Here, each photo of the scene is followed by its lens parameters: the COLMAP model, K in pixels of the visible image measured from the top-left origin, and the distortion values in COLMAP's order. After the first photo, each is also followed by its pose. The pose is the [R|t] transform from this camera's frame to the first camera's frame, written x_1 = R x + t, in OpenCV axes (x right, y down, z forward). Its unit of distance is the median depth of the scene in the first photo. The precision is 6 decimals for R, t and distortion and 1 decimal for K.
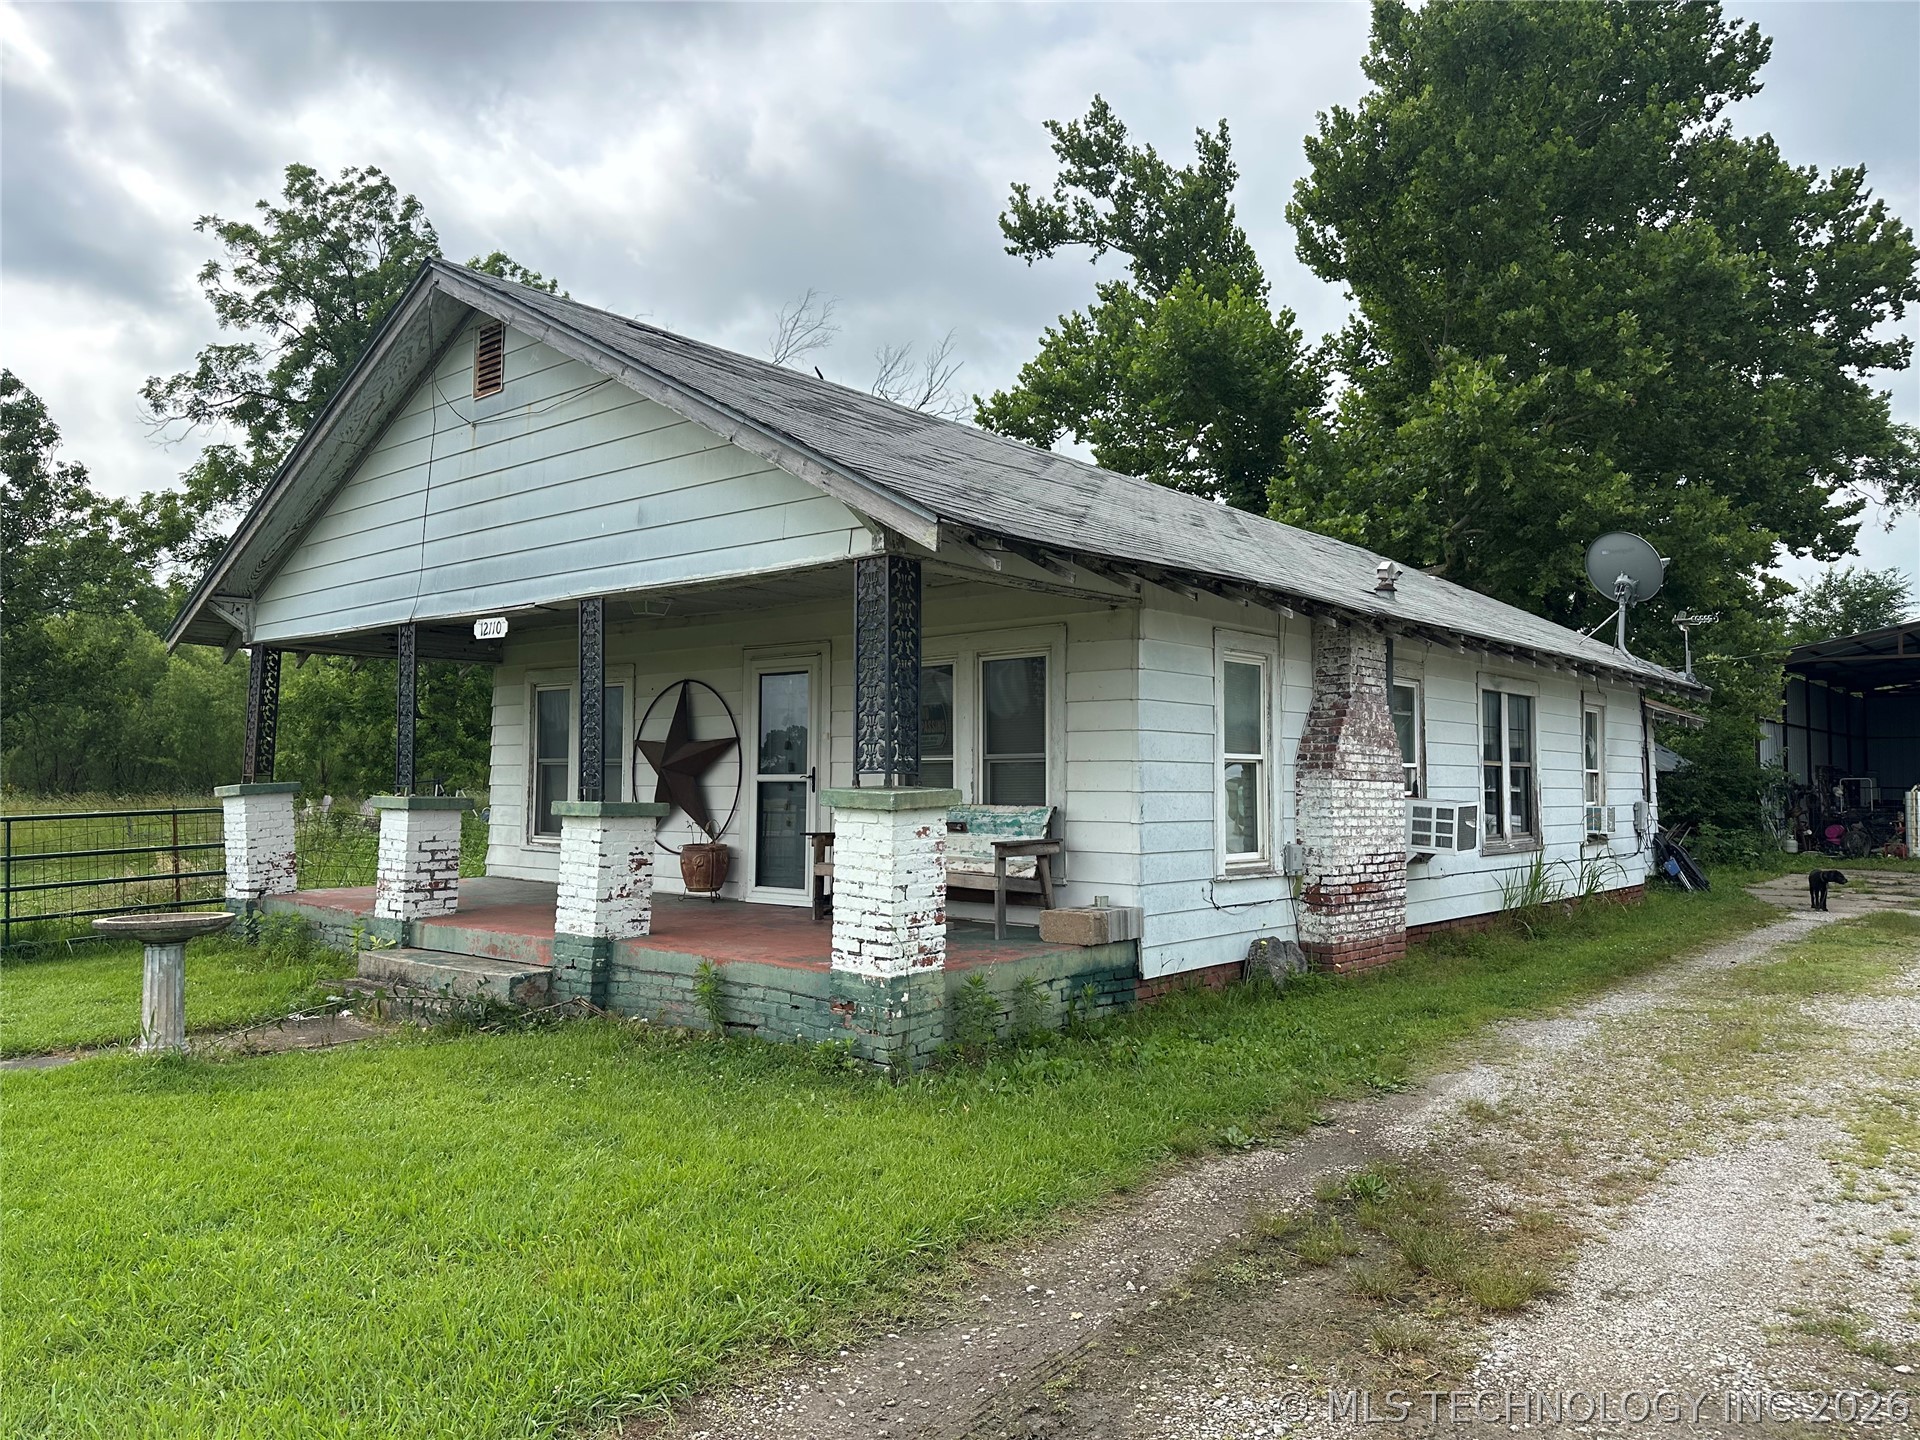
lens RADIAL K [[1341.3, 0, 951.8], [0, 1341.3, 728.3], [0, 0, 1]] dist [0.068341, -0.009538]
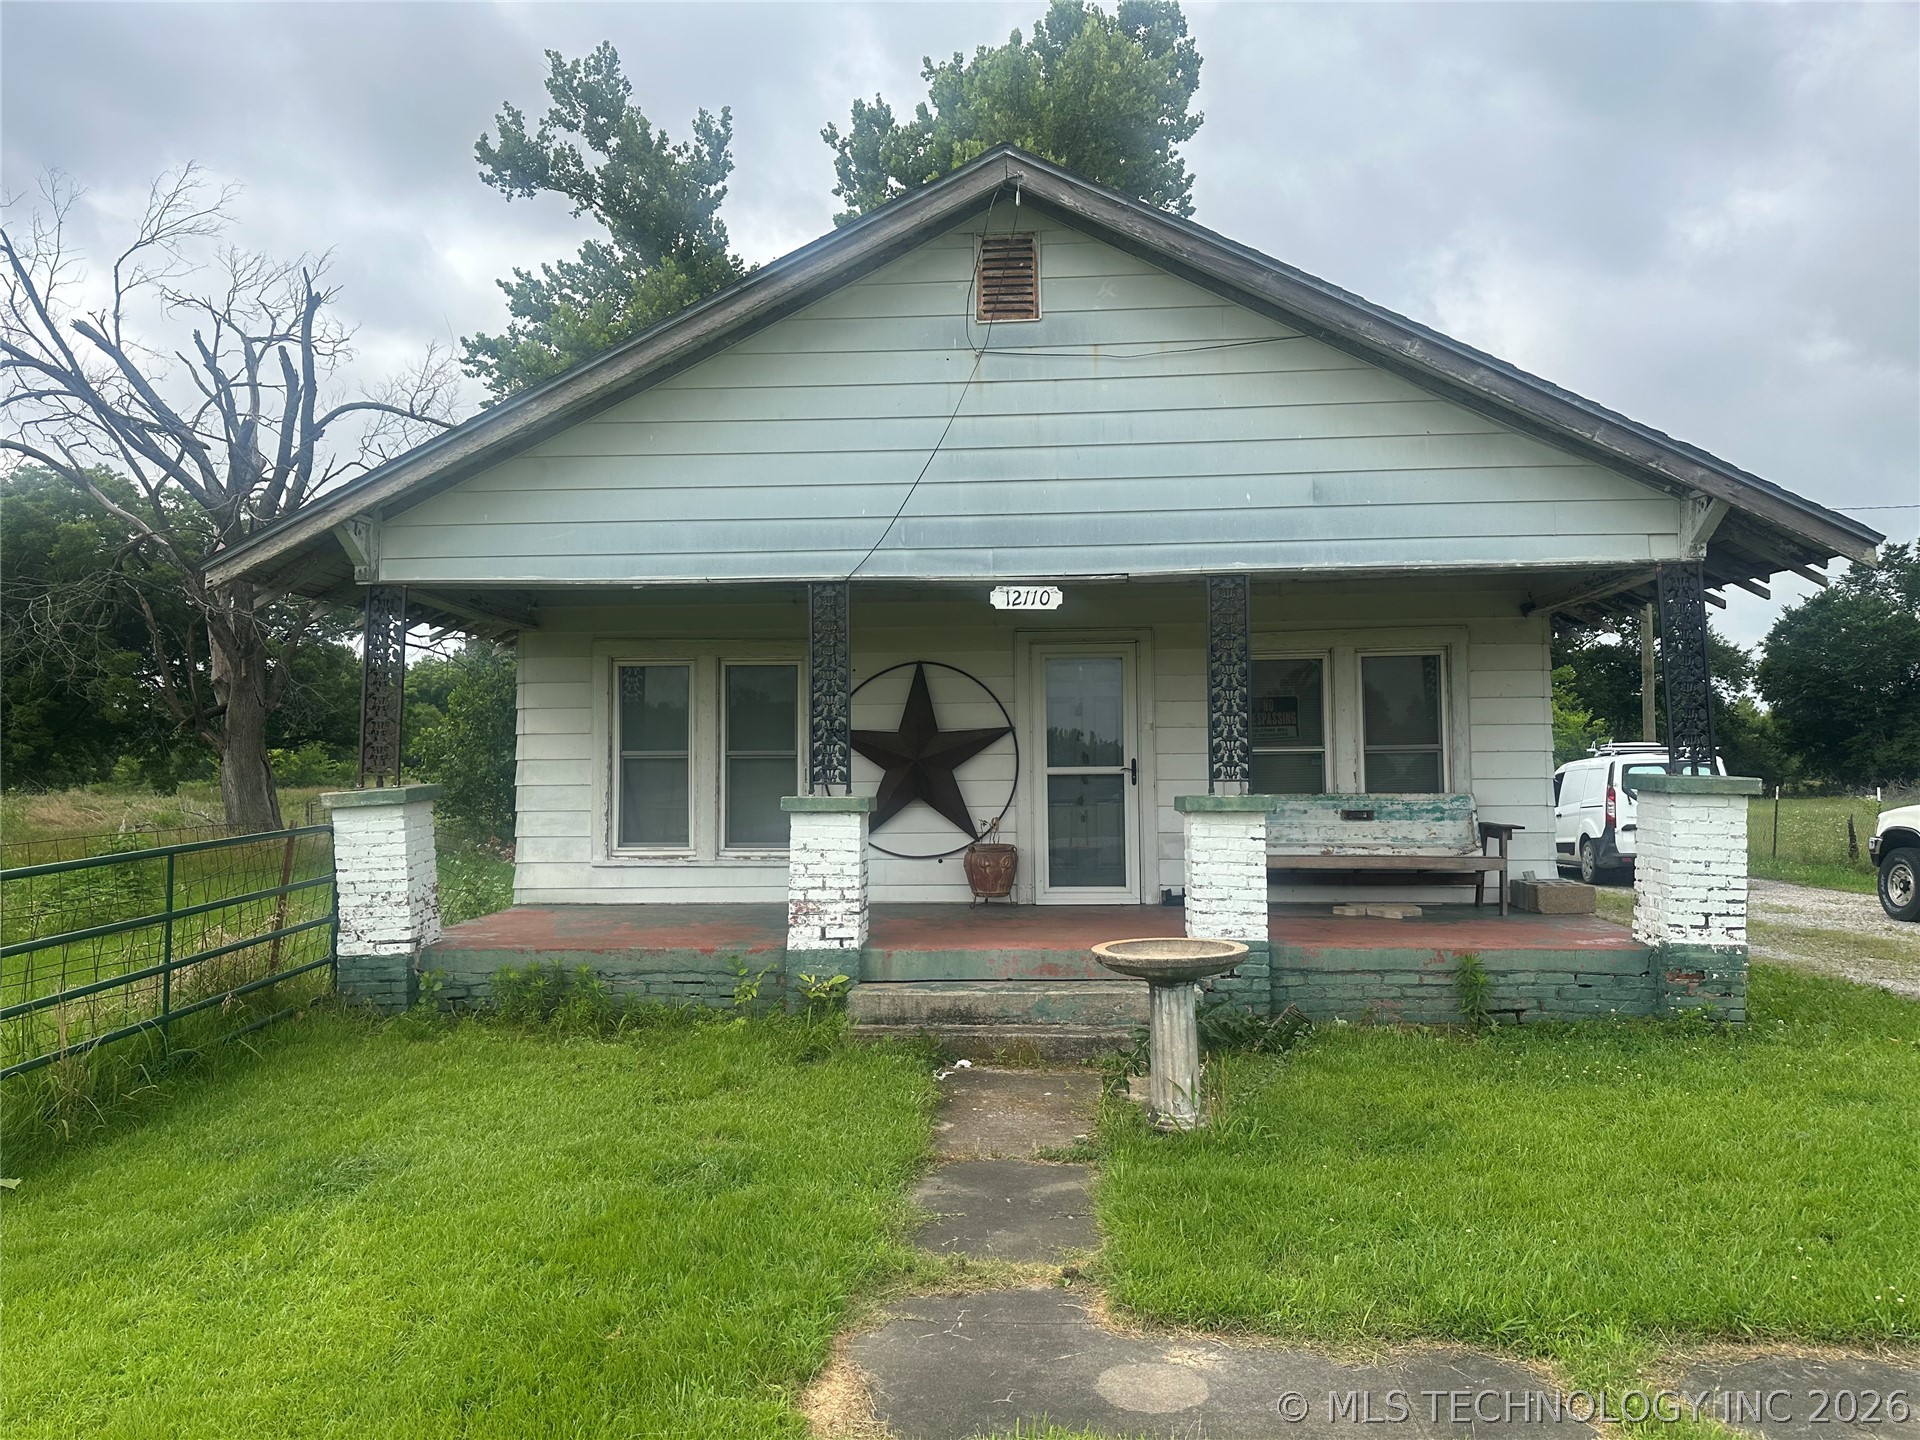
lens RADIAL K [[1341.3, 0, 951.6], [0, 1341.3, 735.9], [0, 0, 1]] dist [0.068341, -0.009538]
pose [[0.798217, 0.004914, 0.602350, -0.786350], [-0.010858, 0.999922, 0.006231, 0.007878], [-0.602272, -0.011514, 0.798208, 0.308657]]
